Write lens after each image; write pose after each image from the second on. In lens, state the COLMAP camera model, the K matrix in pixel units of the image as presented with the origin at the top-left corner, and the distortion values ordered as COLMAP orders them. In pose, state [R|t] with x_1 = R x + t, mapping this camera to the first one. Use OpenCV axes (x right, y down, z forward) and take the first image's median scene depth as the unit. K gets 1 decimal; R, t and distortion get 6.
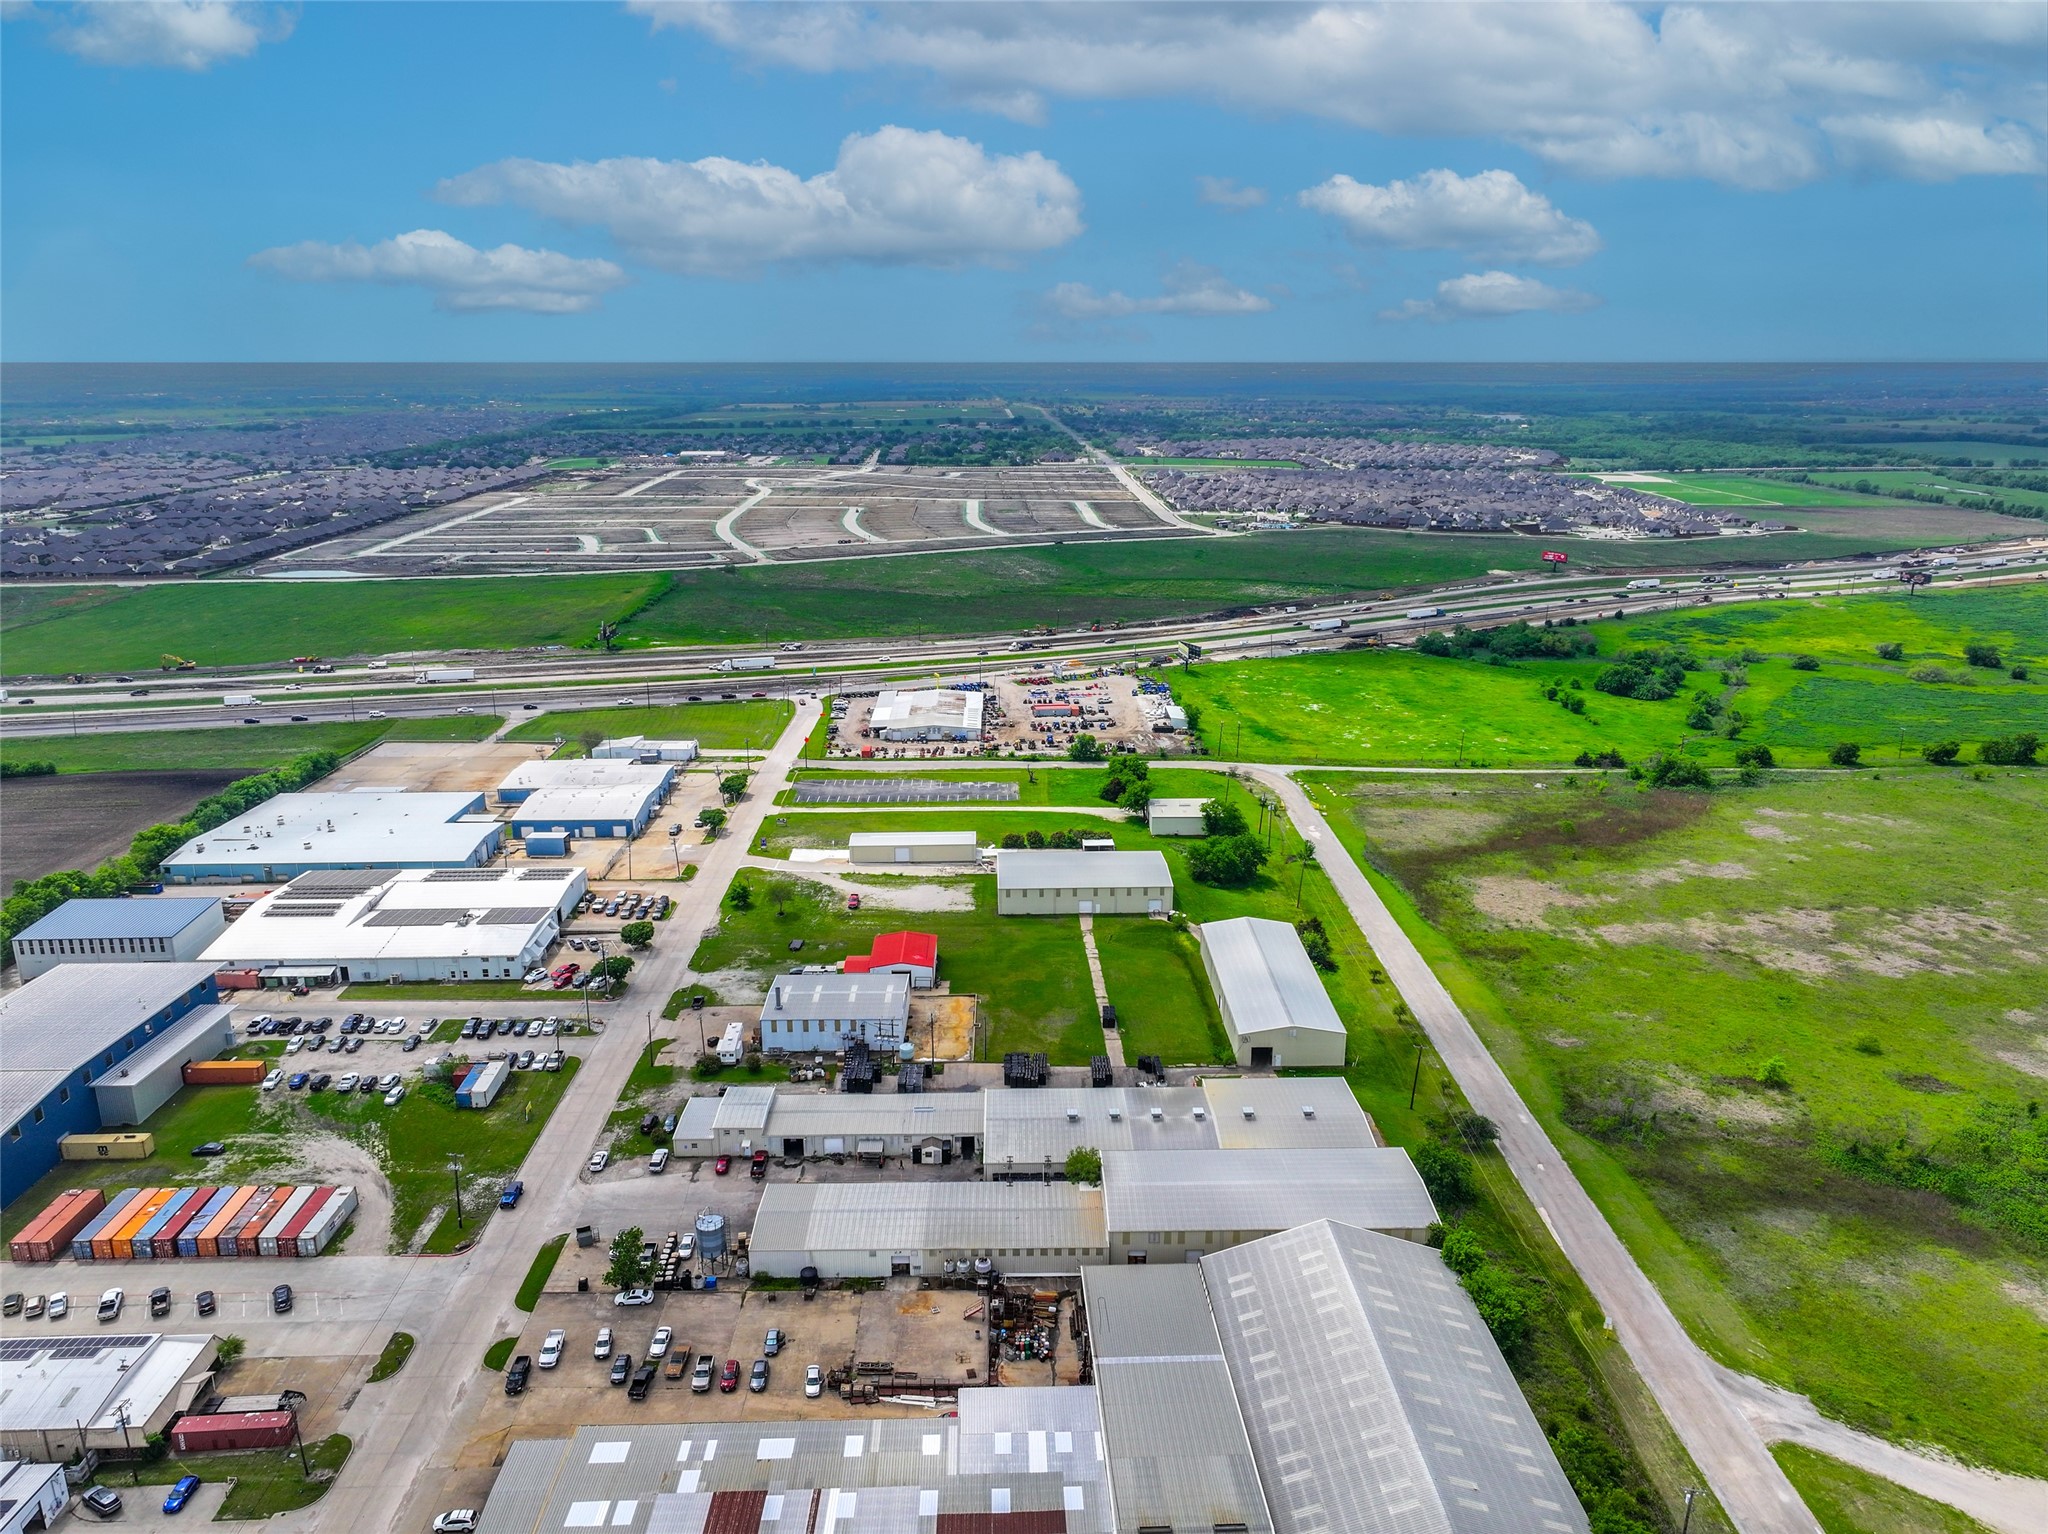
lens RADIAL K [[1437.9, 0, 1030.1], [0, 1437.9, 761.9], [0, 0, 1]] dist [0.010979, 0.001588]
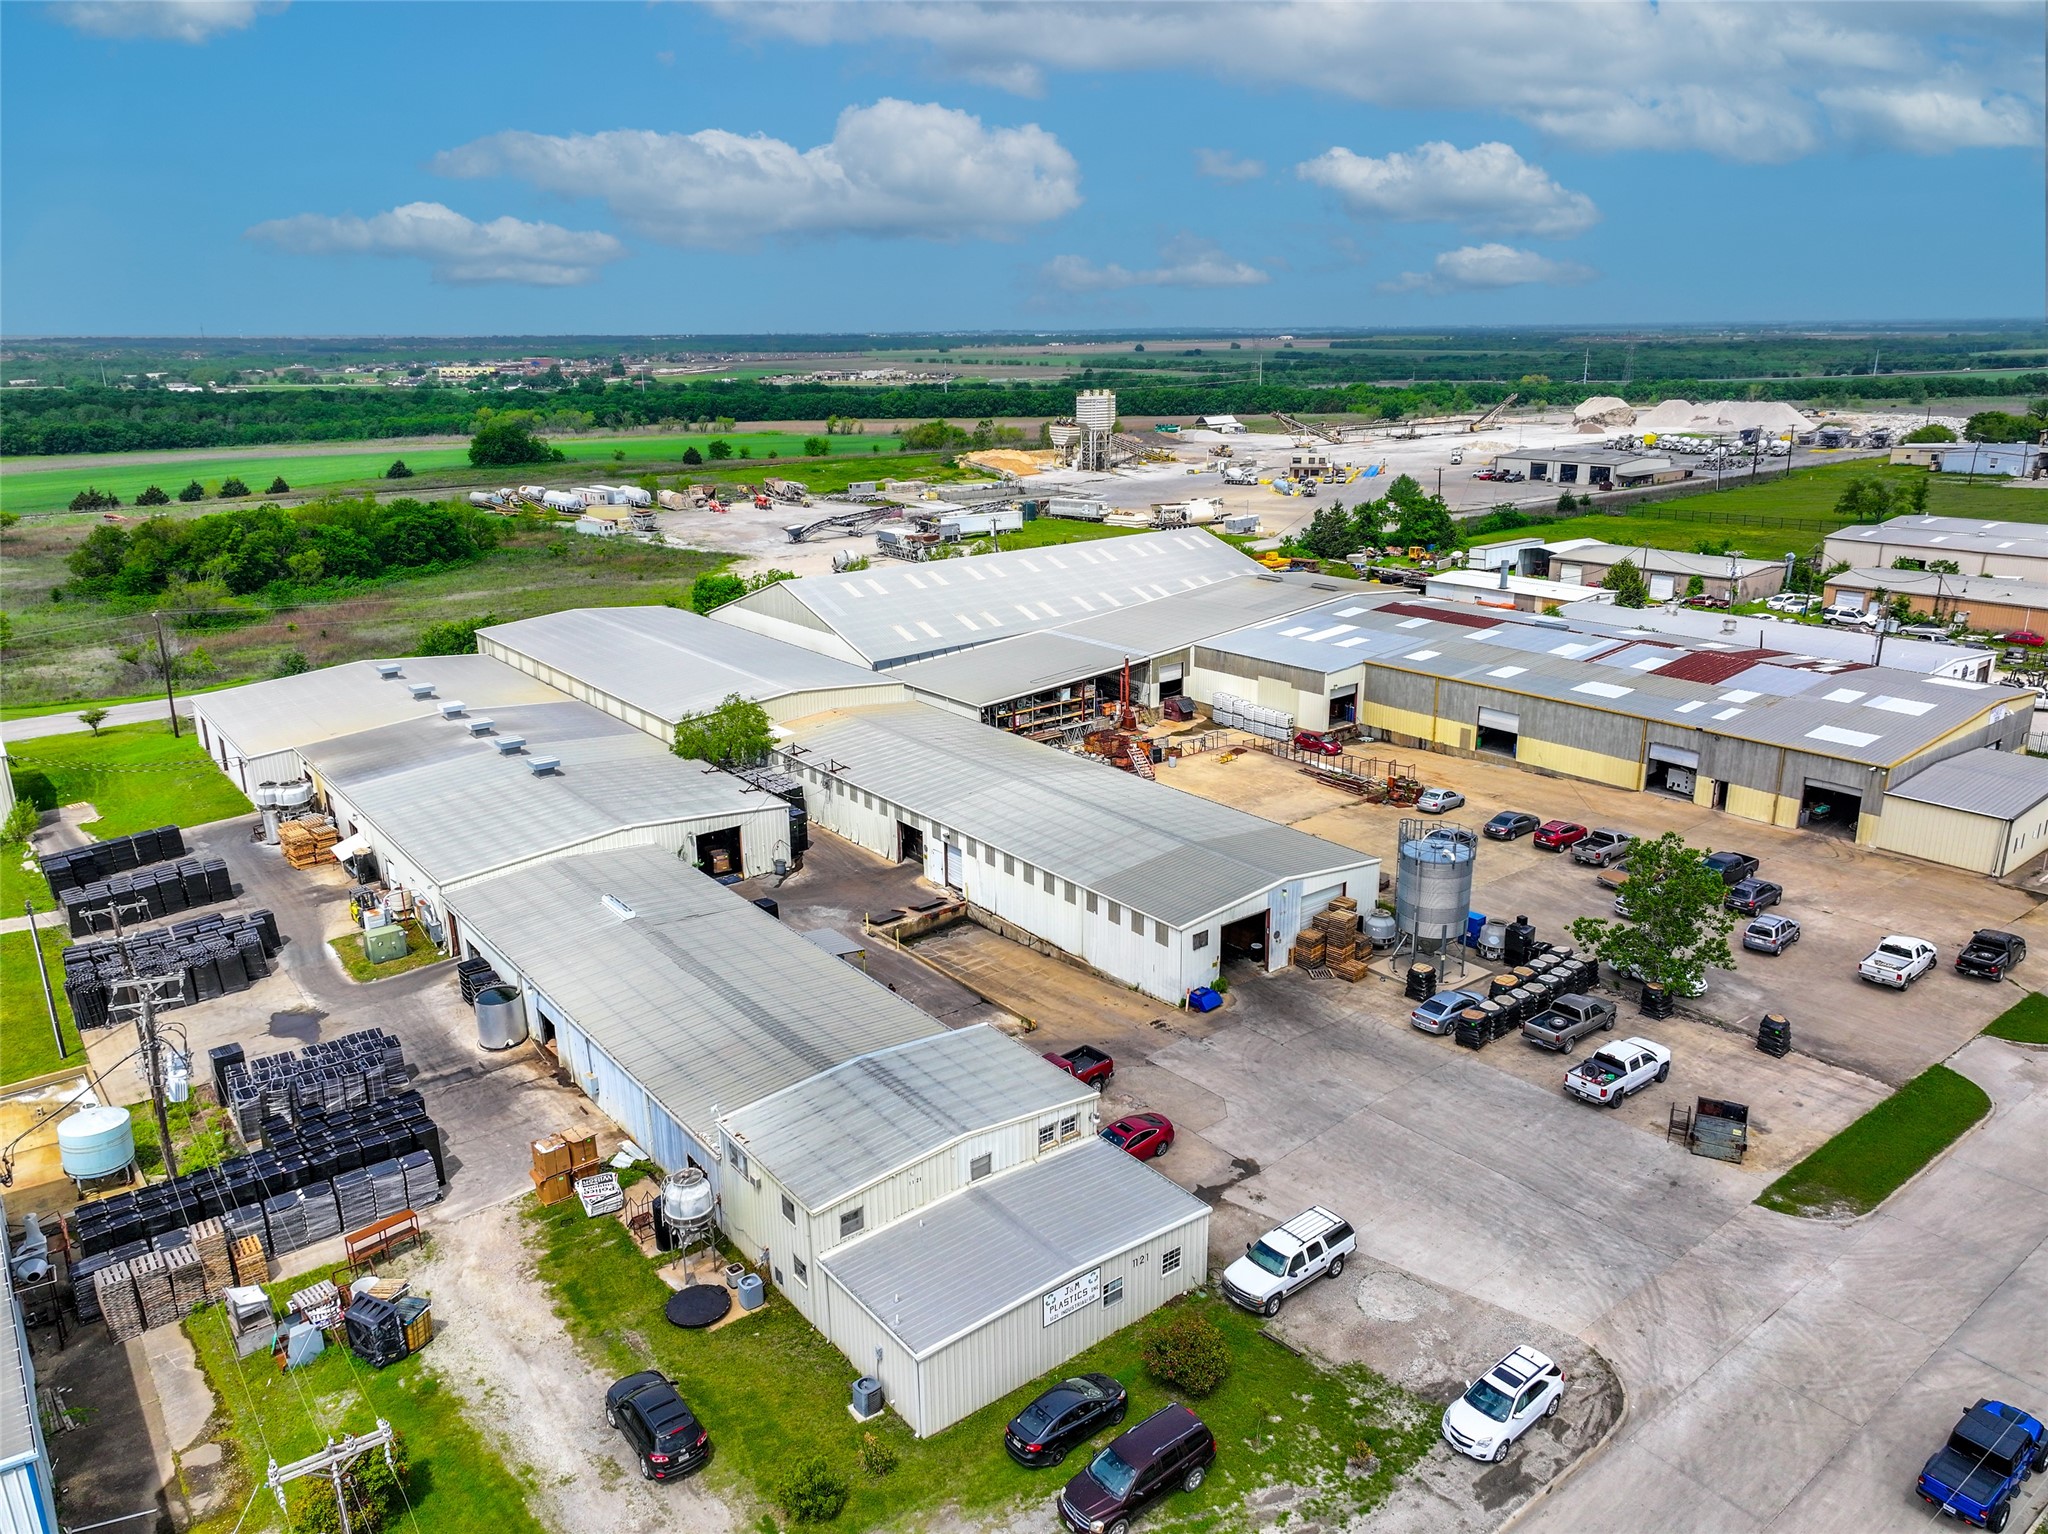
lens RADIAL K [[1437.9, 0, 1030.1], [0, 1437.9, 761.9], [0, 0, 1]] dist [0.010979, 0.001588]
pose [[-0.601385, -0.224273, 0.766836, -0.340932], [0.230859, 0.870075, 0.435515, 0.077620], [-0.764879, 0.438943, -0.471475, 0.953481]]
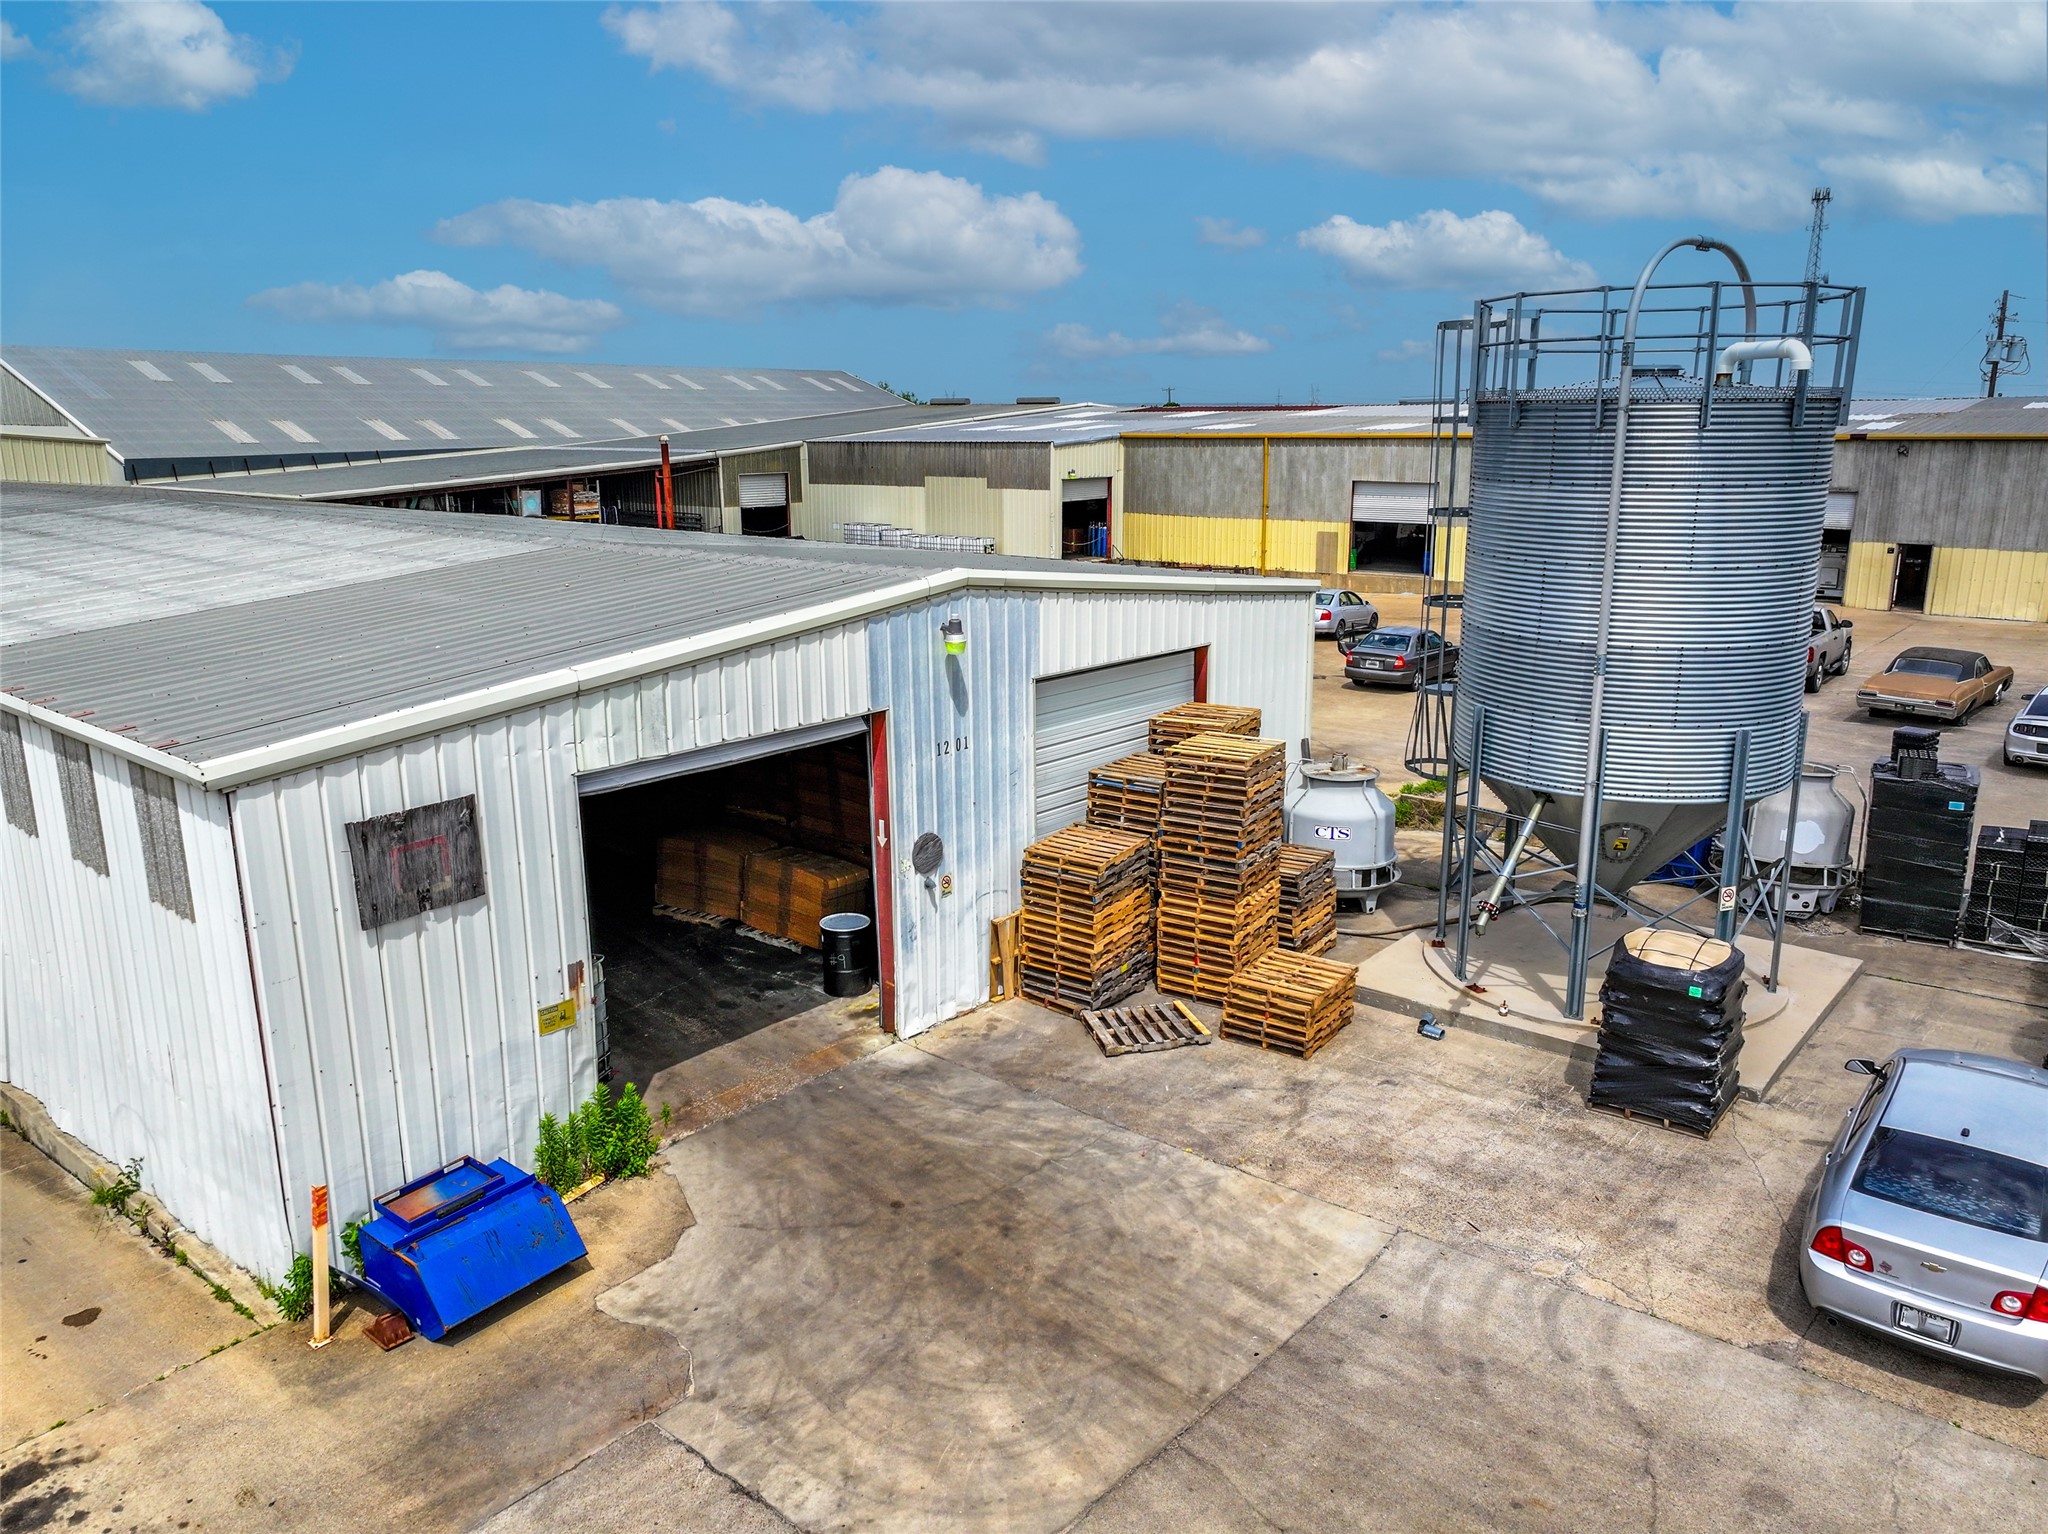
lens RADIAL K [[1437.9, 0, 1030.1], [0, 1437.9, 761.9], [0, 0, 1]] dist [0.010979, 0.001588]
pose [[-0.749054, -0.152072, 0.644820, -0.190299], [0.188195, 0.884363, 0.427182, 0.224574], [-0.635217, 0.441334, -0.633816, 0.821292]]
